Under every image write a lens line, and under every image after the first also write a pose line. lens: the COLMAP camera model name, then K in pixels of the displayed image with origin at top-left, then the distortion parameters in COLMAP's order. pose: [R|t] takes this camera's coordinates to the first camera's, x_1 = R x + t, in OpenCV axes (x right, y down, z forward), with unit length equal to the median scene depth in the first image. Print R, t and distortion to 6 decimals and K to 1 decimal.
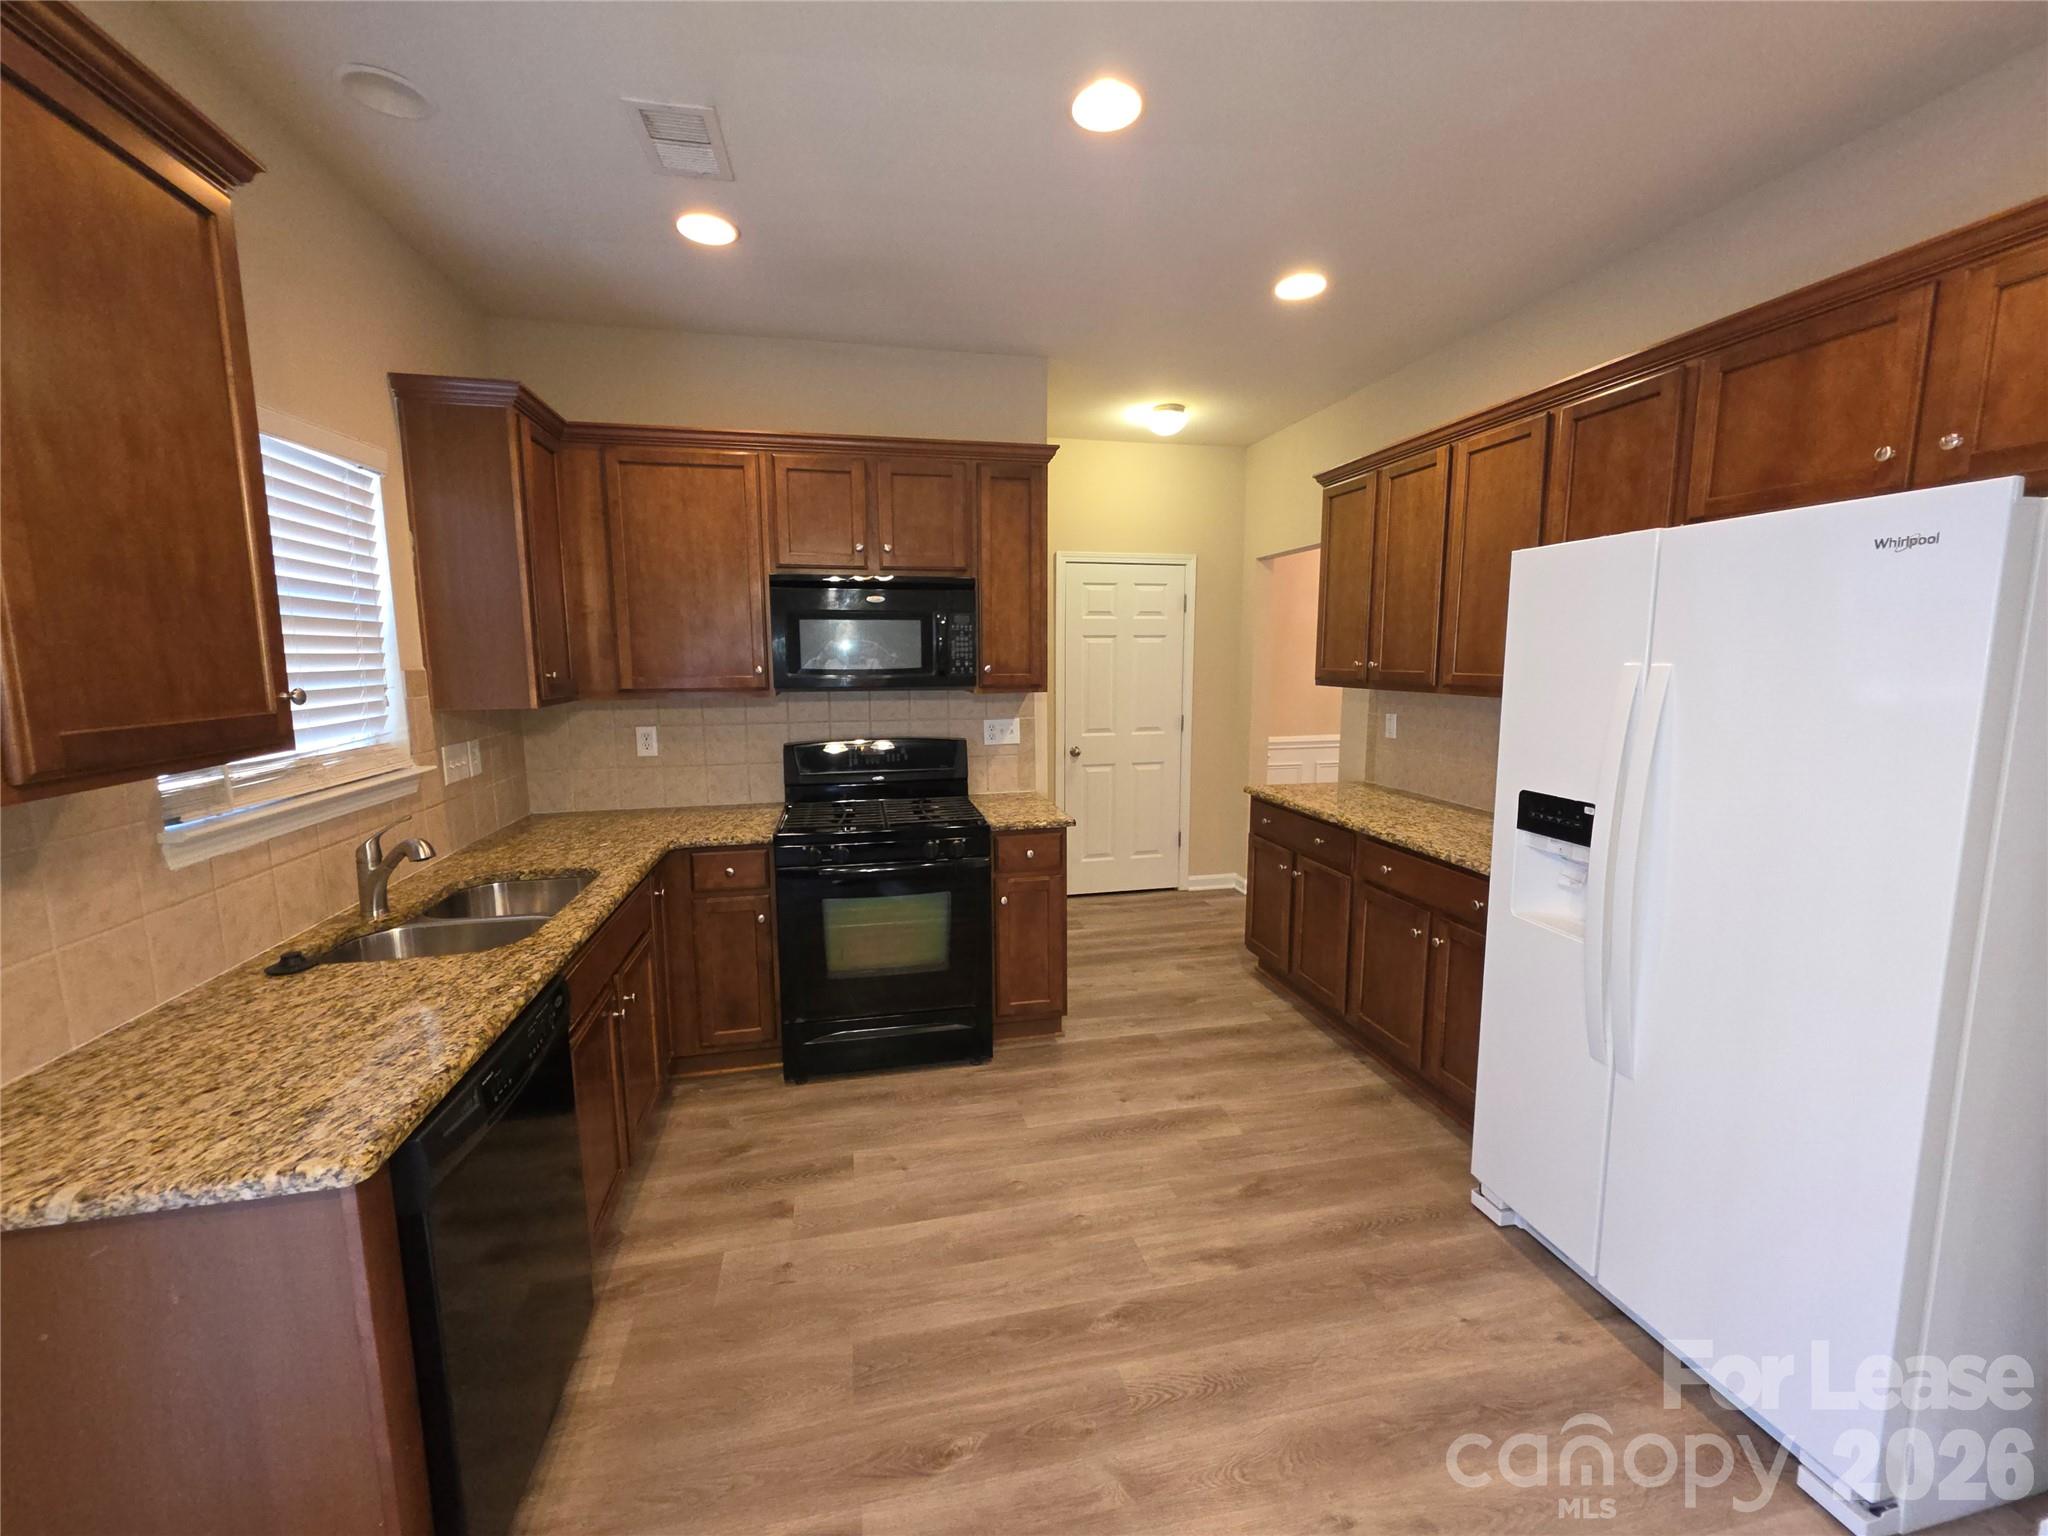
lens RADIAL K [[815.1, 0, 1021.6], [0, 815.1, 762.1], [0, 0, 1]] dist [0.002331, -0.000240]
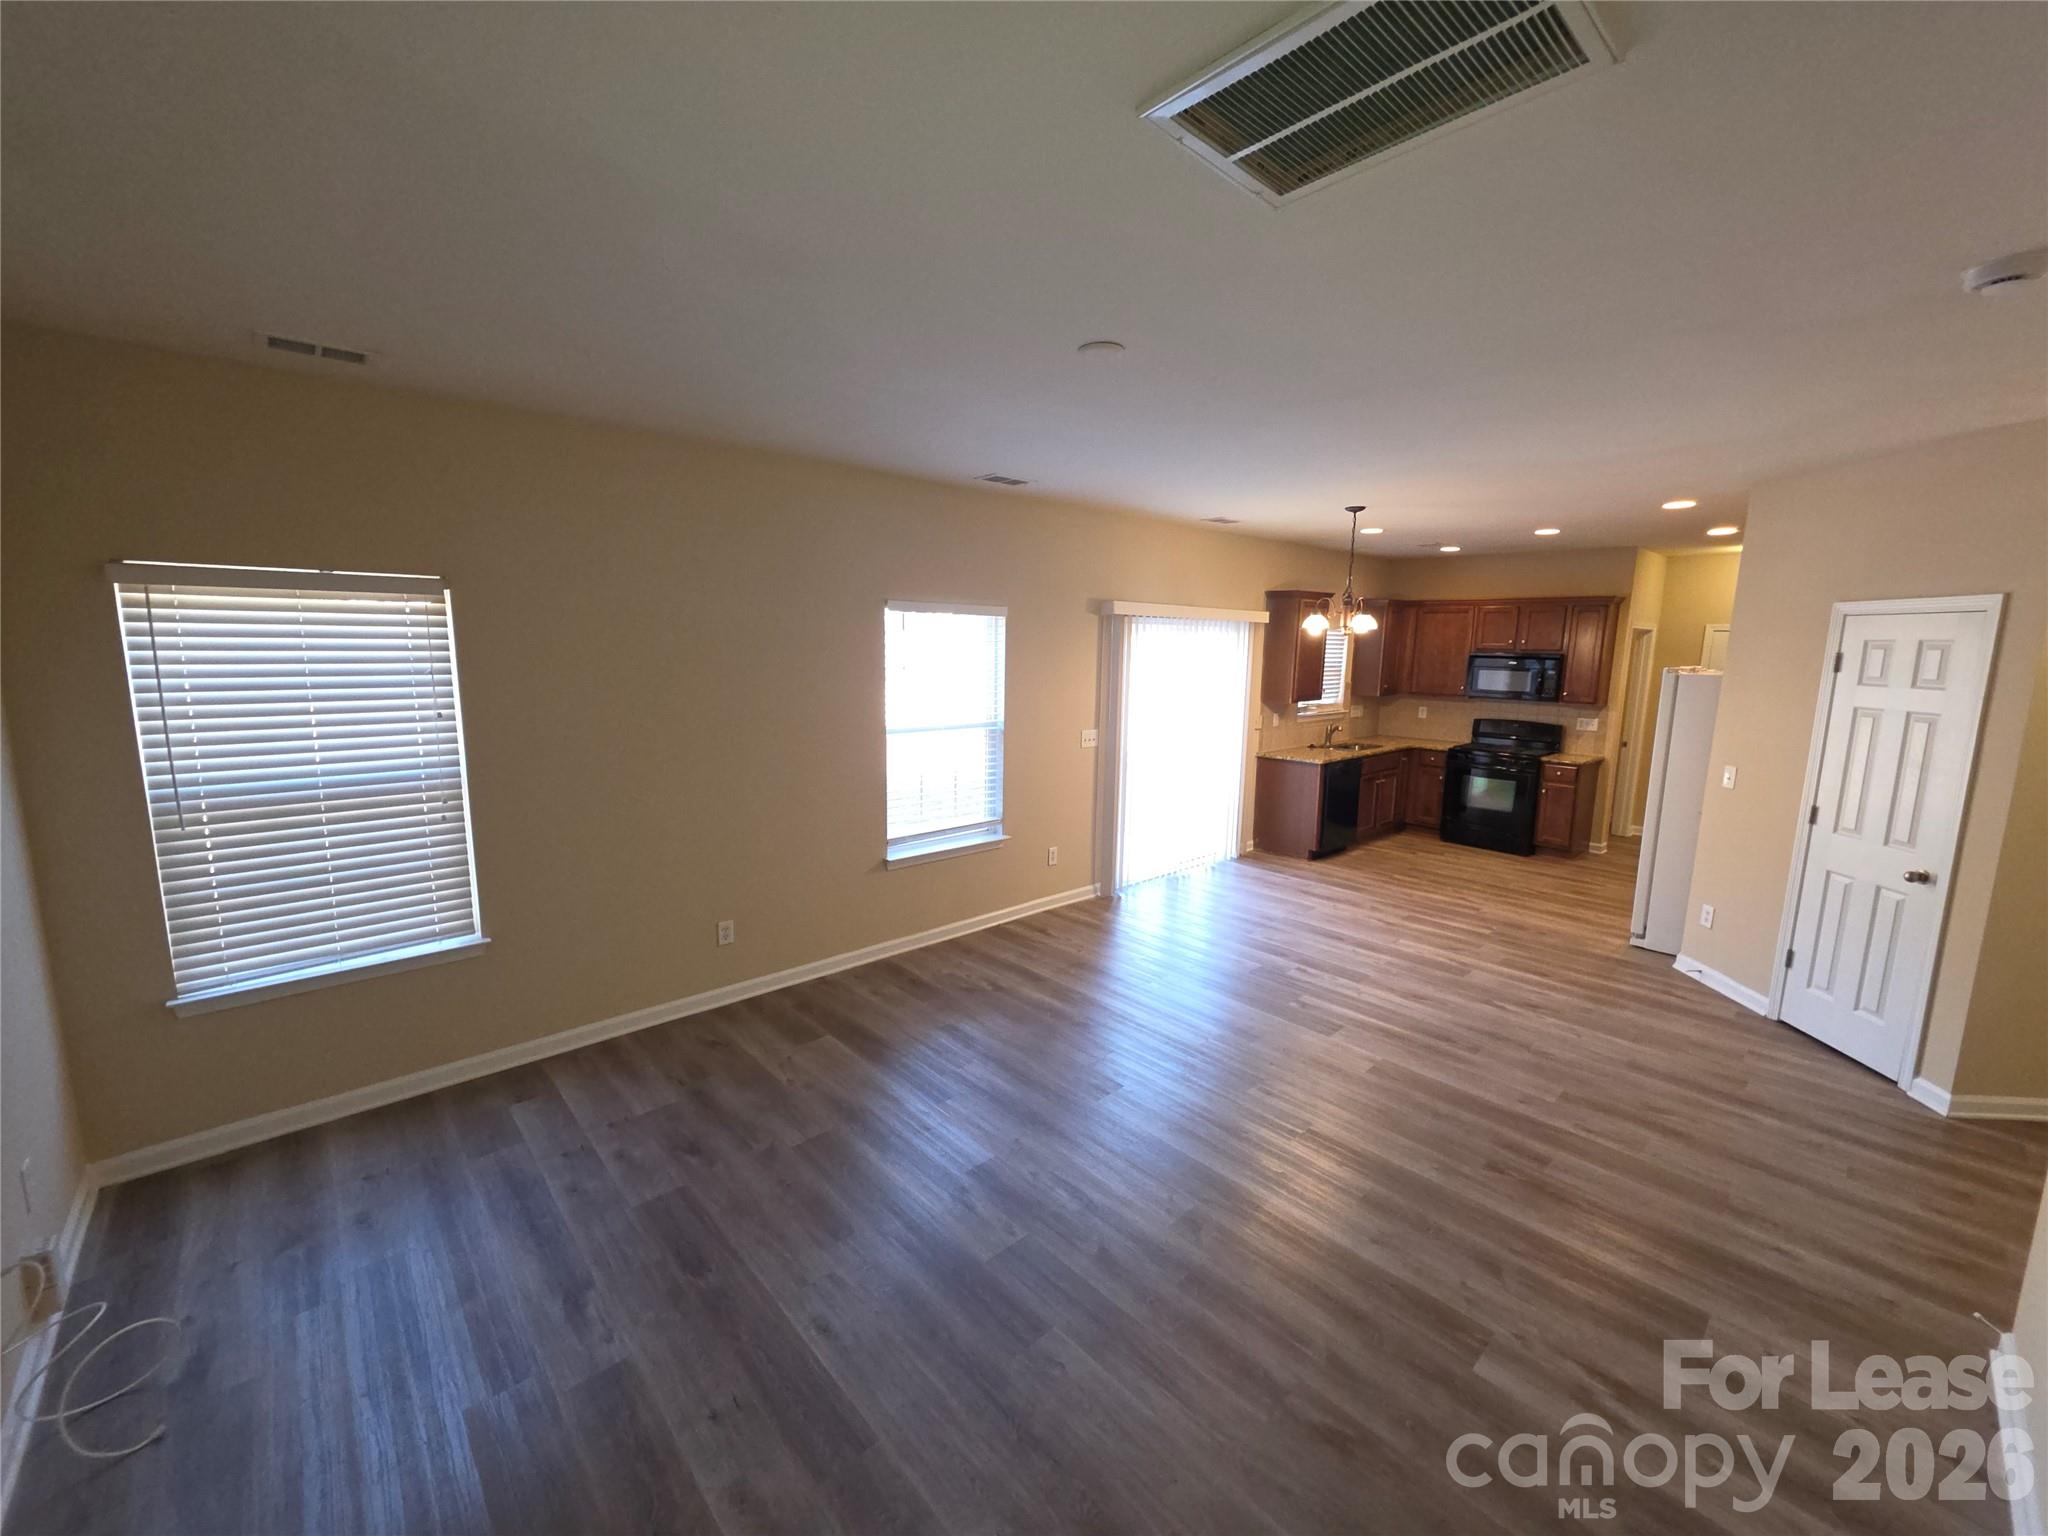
lens RADIAL K [[815.1, 0, 1021.6], [0, 815.1, 762.1], [0, 0, 1]] dist [0.002331, -0.000240]
pose [[0.496994, 0.141470, -0.856145, 1.535551], [-0.135496, 0.987171, 0.084466, 0.112638], [0.857110, 0.074025, 0.509786, -1.875648]]
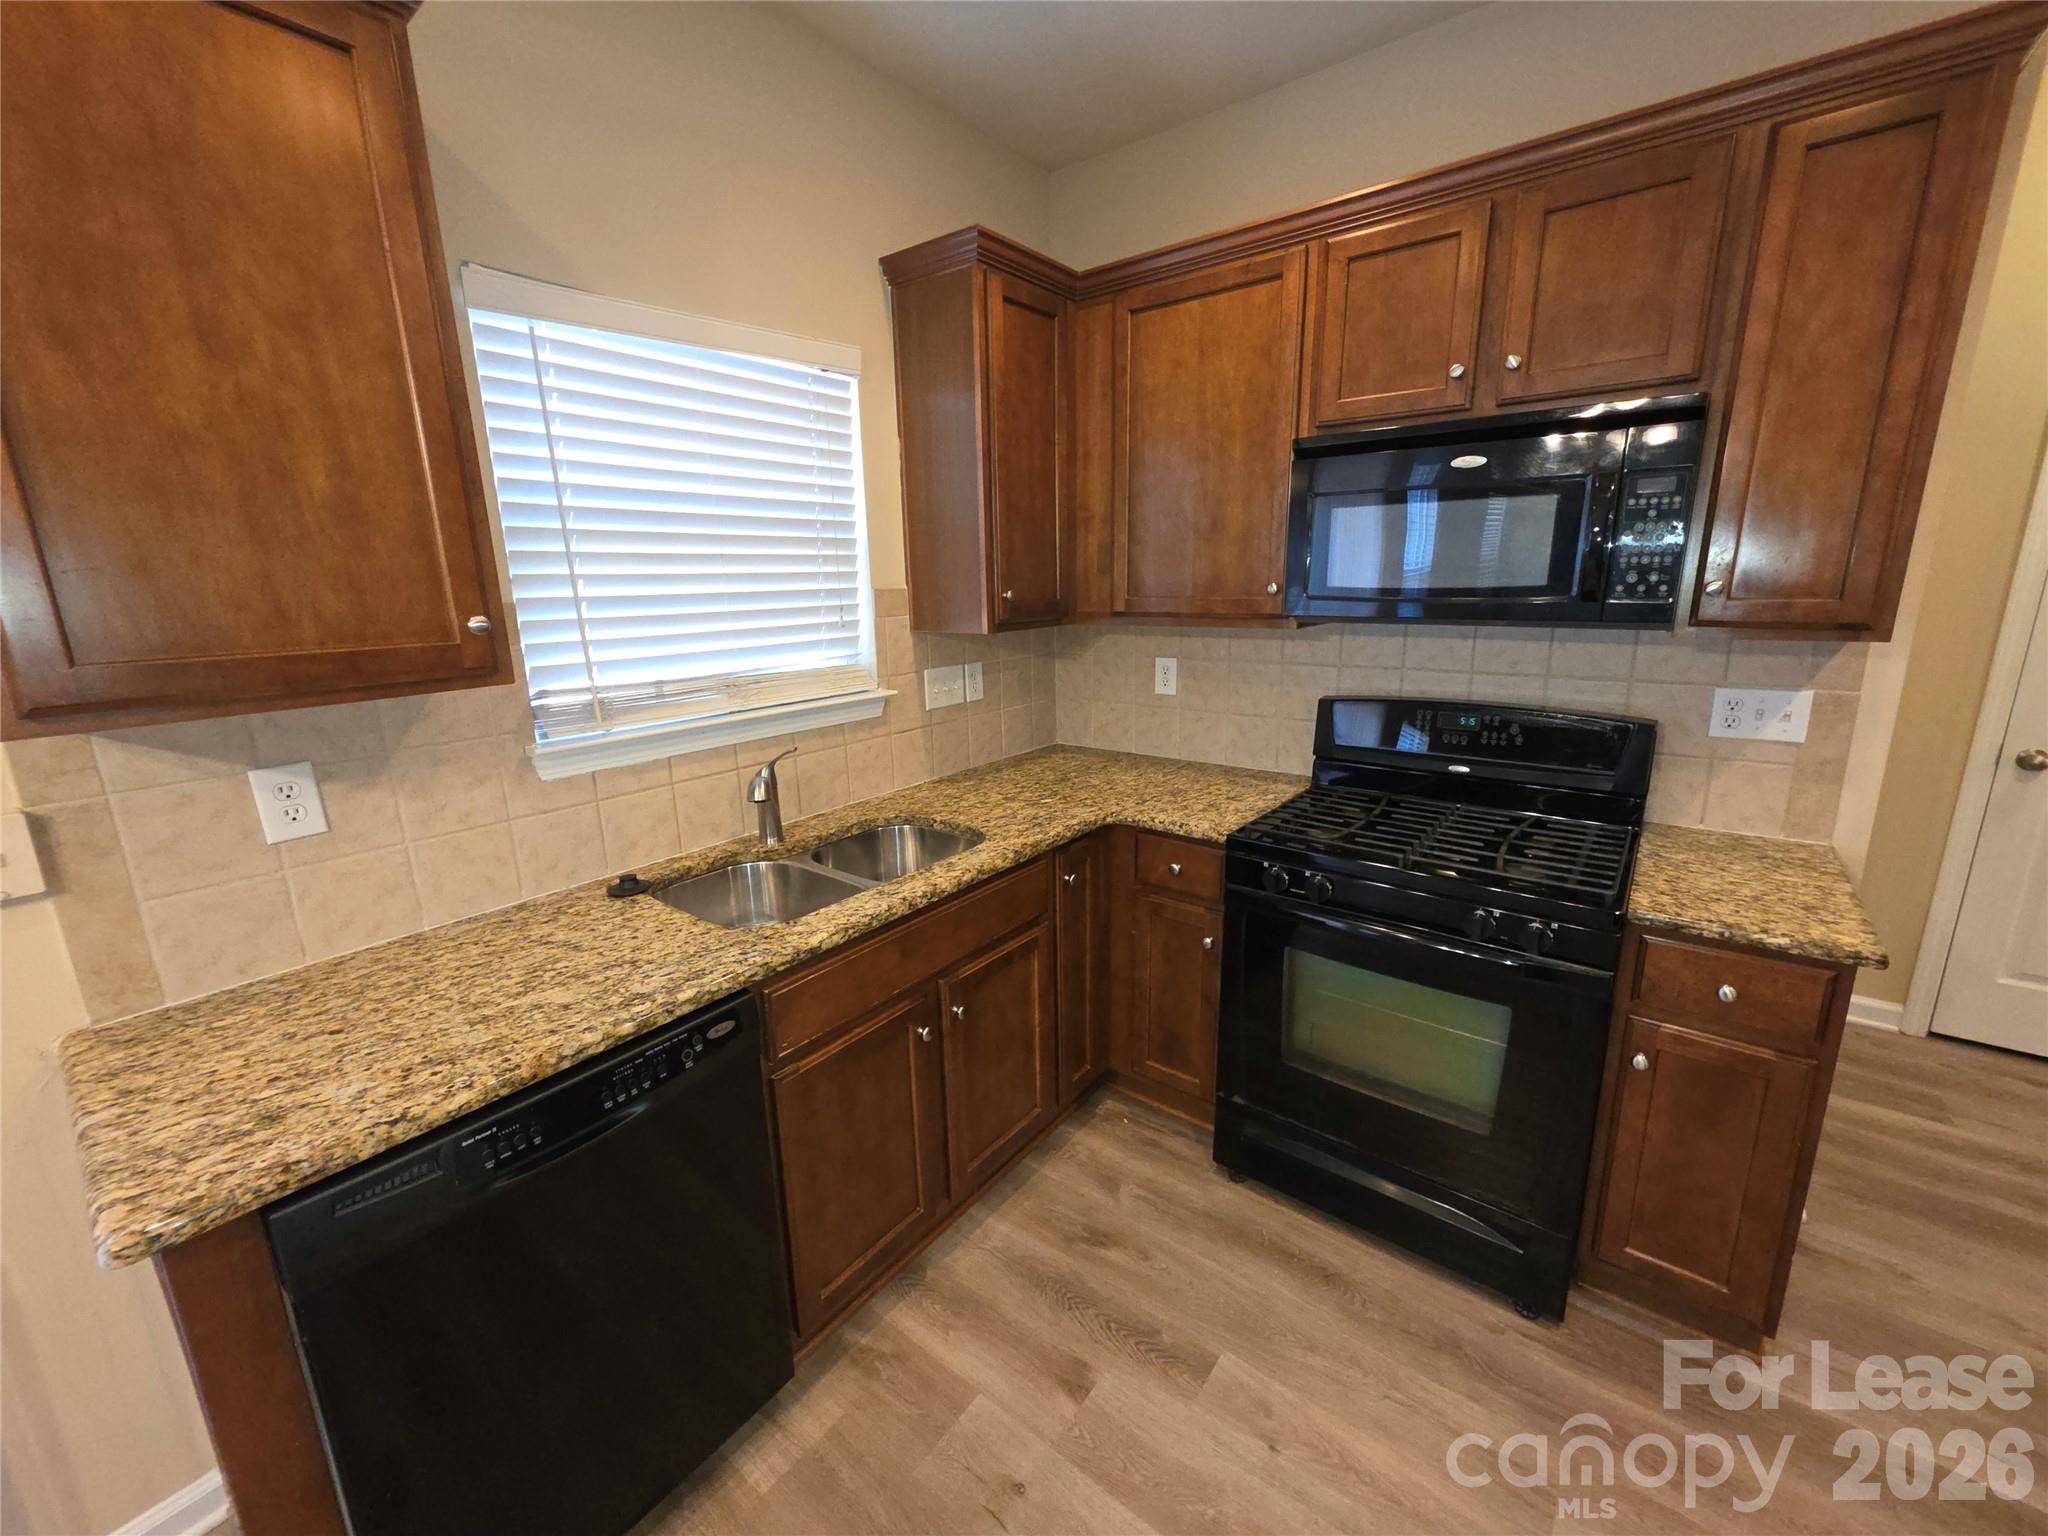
lens RADIAL K [[815.1, 0, 1021.6], [0, 815.1, 762.1], [0, 0, 1]] dist [0.002331, -0.000240]
pose [[0.635245, 0.167110, -0.754015, 0.103315], [-0.085860, 0.985539, 0.146086, -0.063036], [0.767523, -0.028060, 0.640407, 0.485813]]
